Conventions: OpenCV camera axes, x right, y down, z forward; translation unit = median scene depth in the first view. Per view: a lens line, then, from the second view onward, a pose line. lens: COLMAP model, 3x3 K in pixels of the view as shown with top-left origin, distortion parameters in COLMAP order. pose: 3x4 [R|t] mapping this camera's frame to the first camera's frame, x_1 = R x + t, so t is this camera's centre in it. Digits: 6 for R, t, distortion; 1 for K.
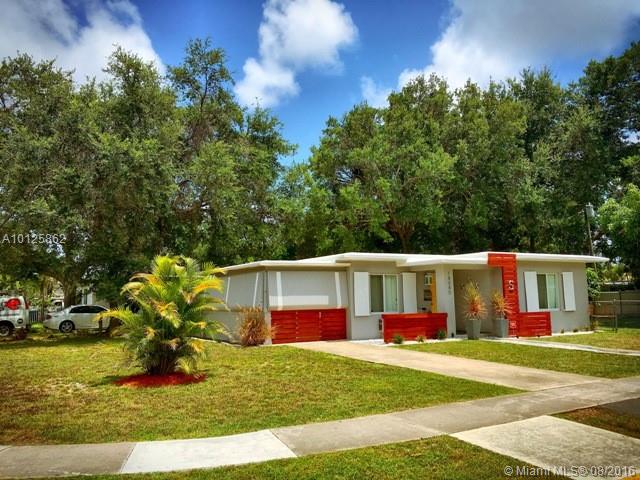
lens RADIAL K [[542.3, 0, 312.9], [0, 542.3, 237.4], [0, 0, 1]] dist [0.040022, -0.043086]
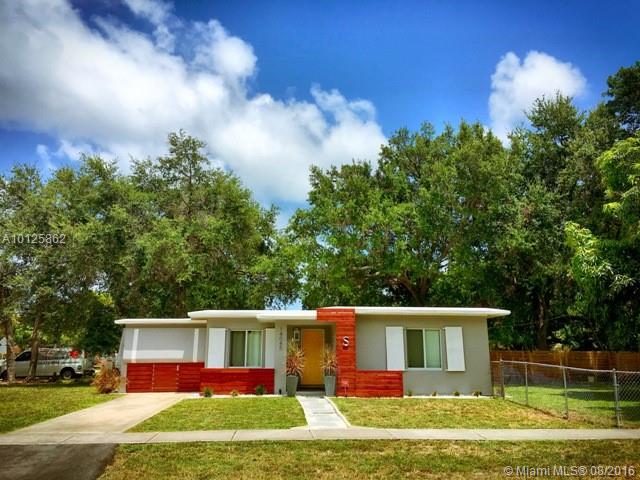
lens RADIAL K [[542.3, 0, 321.5], [0, 542.3, 237.8], [0, 0, 1]] dist [0.040022, -0.043086]
pose [[0.907014, -0.072705, -0.414776, 0.681995], [0.033328, 0.994287, -0.101406, 0.001782], [0.419779, 0.078153, 0.904255, 0.091578]]
